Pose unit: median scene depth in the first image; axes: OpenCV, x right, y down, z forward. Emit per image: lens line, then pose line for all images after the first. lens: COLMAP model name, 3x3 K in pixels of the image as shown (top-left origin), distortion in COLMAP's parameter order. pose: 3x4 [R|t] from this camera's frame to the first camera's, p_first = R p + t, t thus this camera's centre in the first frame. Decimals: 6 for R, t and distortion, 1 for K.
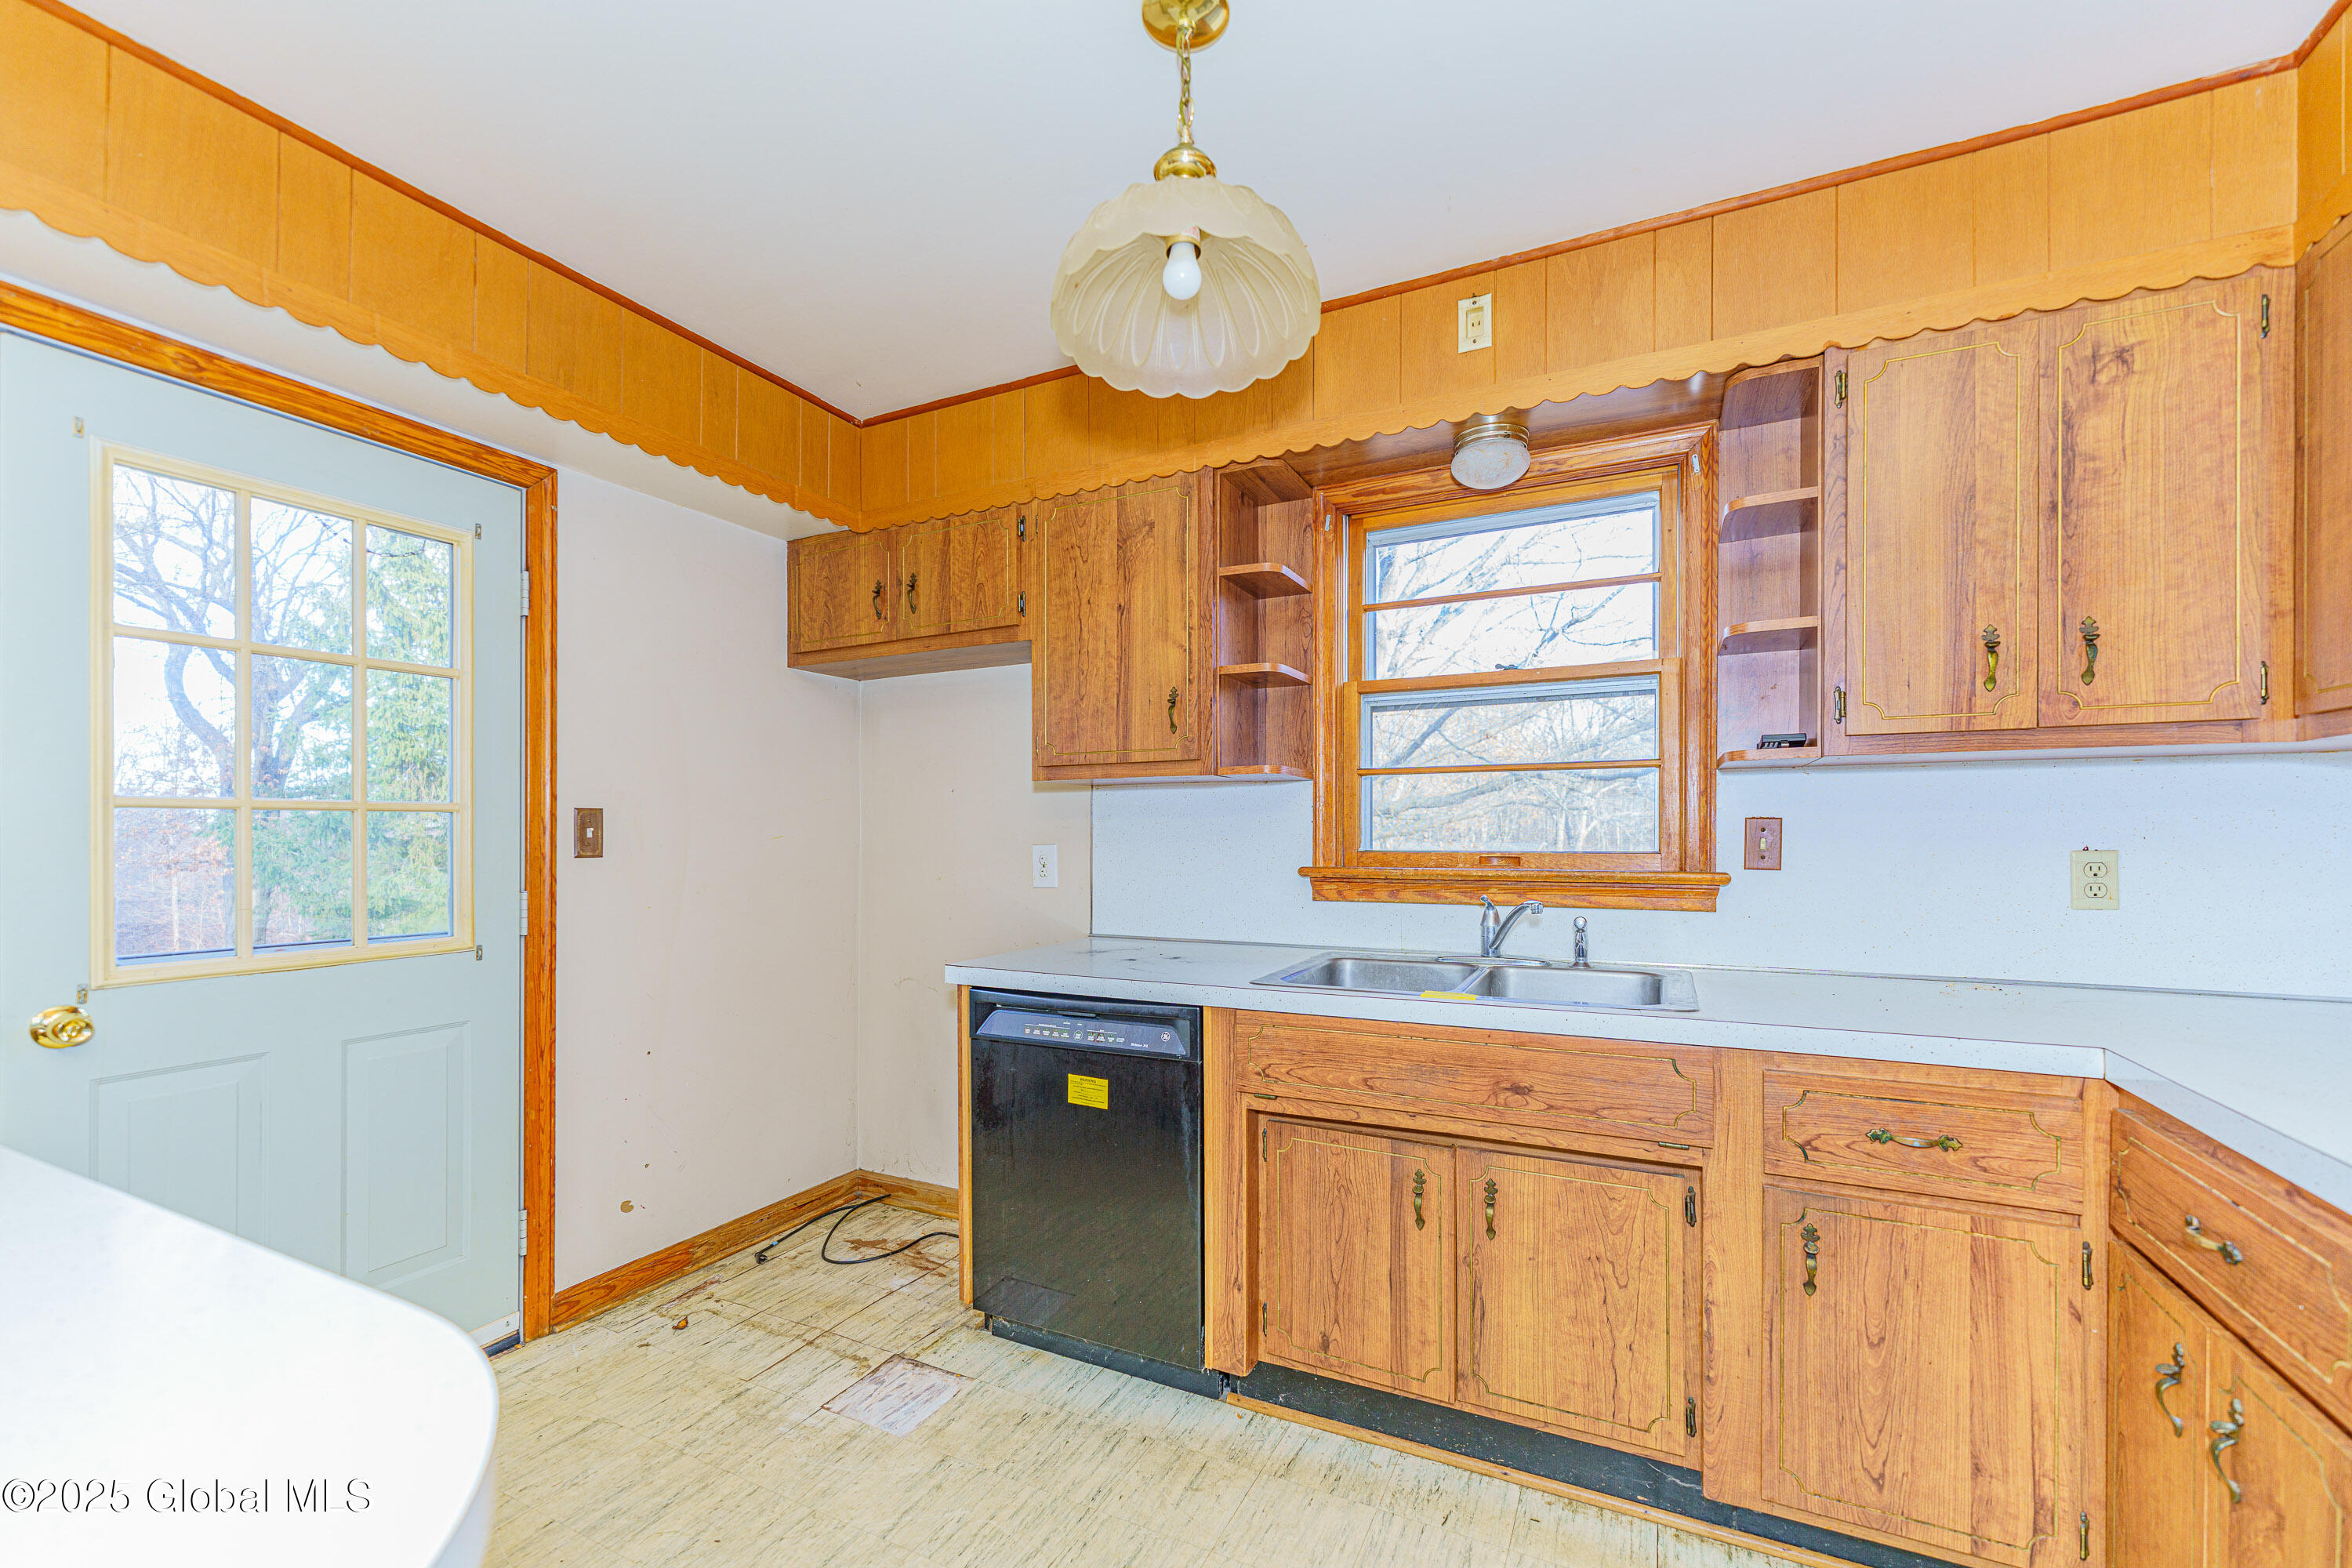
lens RADIAL K [[973.0, 0, 1175.4], [0, 973.0, 843.1], [0, 0, 1]] dist [-0.000943, -0.000144]
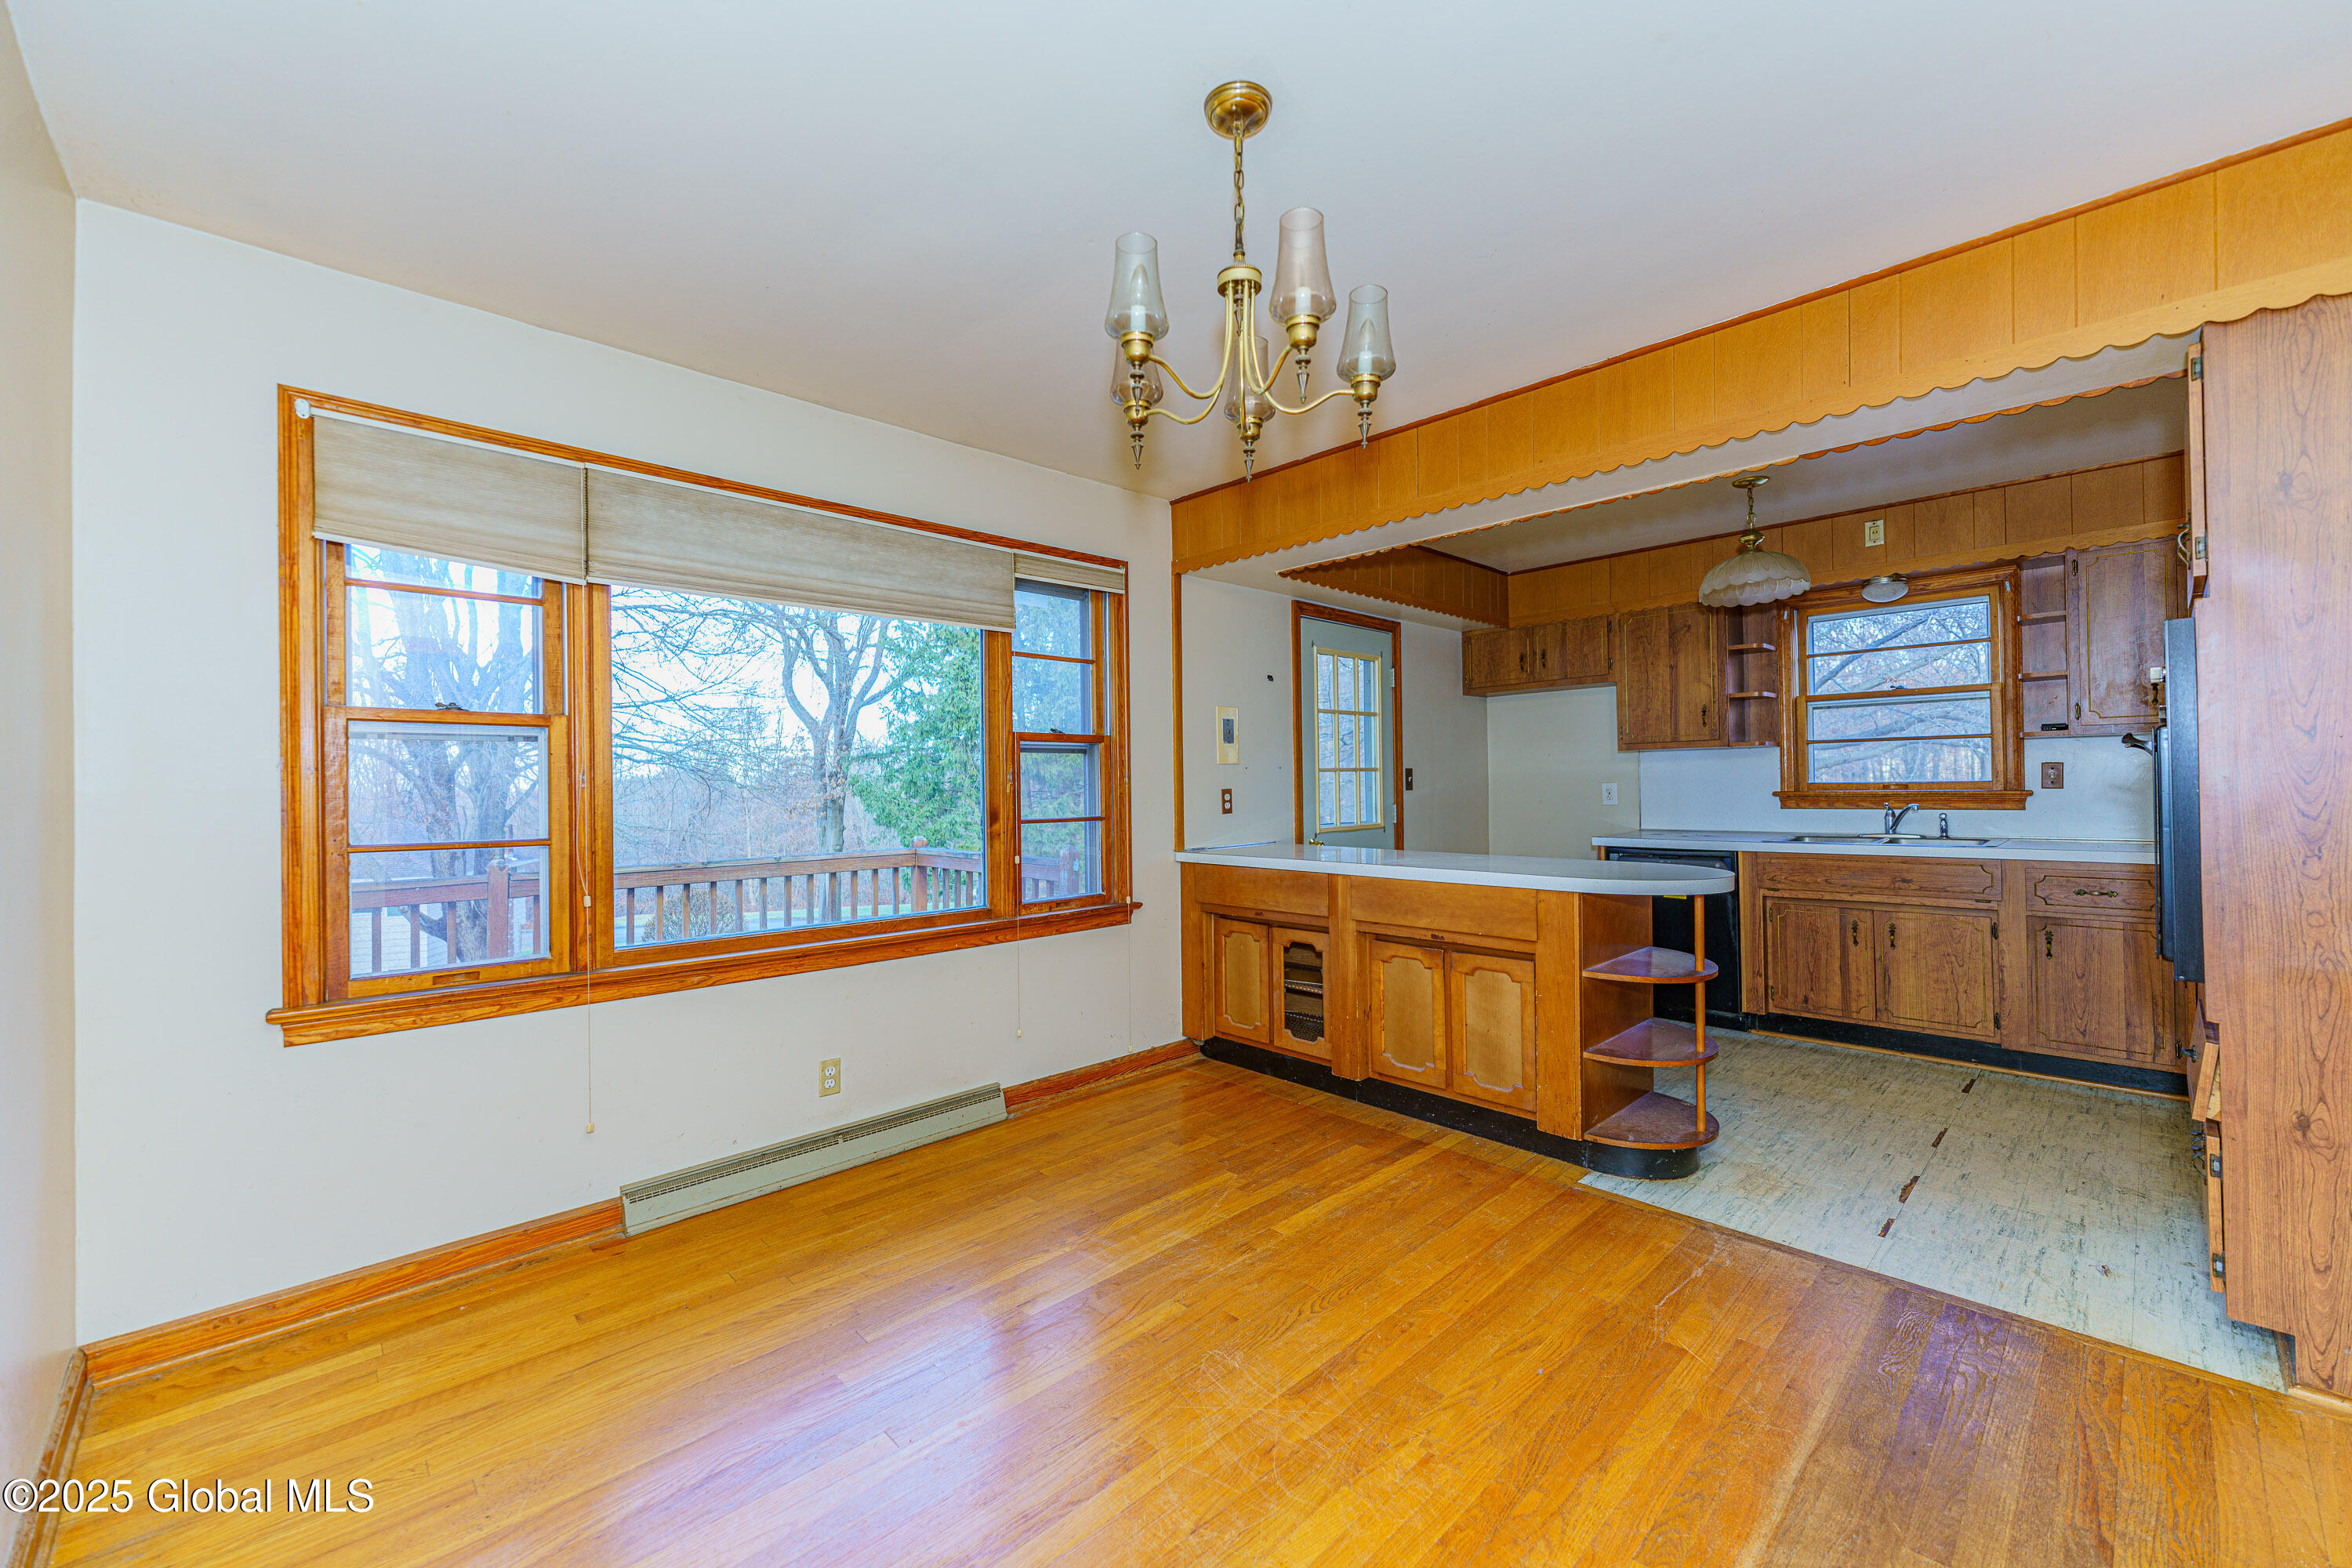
lens RADIAL K [[936.3, 0, 1174.7], [0, 936.3, 777.1], [0, 0, 1]] dist [0.001728, -0.000008]
pose [[0.942254, -0.014937, -0.334567, -0.430016], [0.009851, 0.999809, -0.016893, 0.017437], [0.334755, 0.012622, 0.942221, -1.352280]]
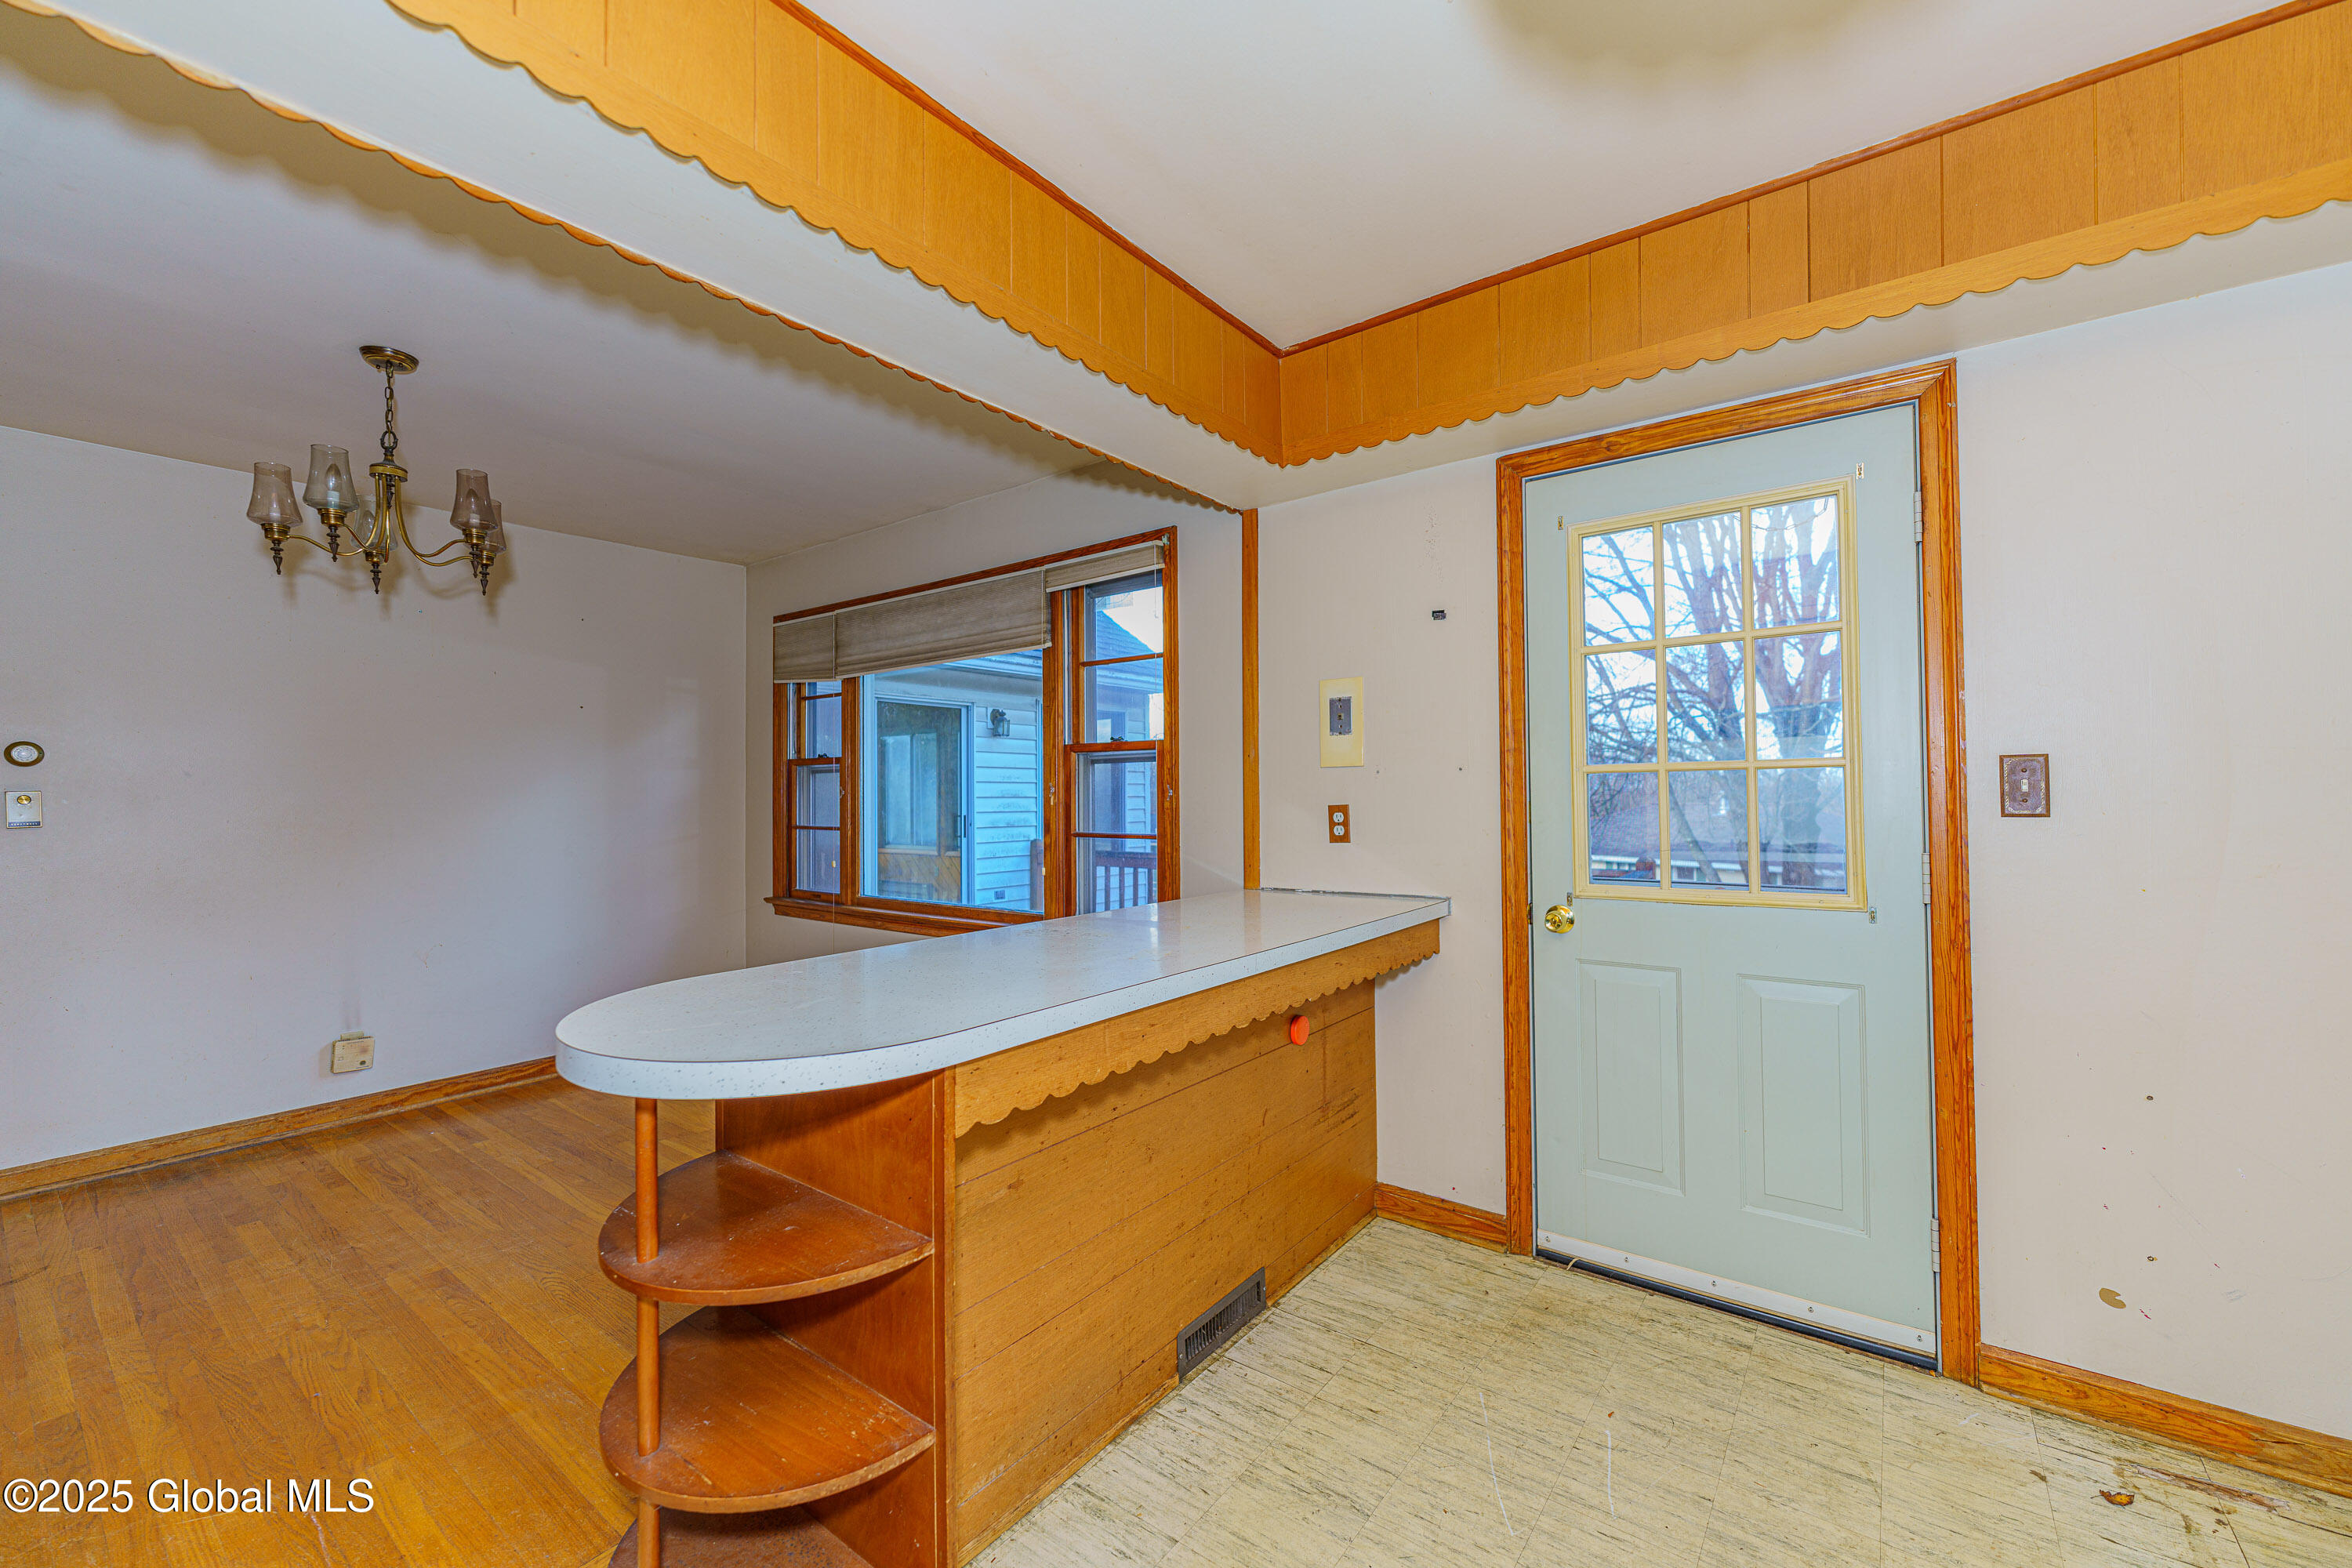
lens RADIAL K [[936.3, 0, 1174.7], [0, 936.3, 777.1], [0, 0, 1]] dist [0.001728, -0.000008]
pose [[-0.184310, -0.021737, -0.982628, 0.304299], [-0.002196, 0.999762, -0.021704, 0.000660], [0.982866, -0.001842, -0.184314, 0.508748]]
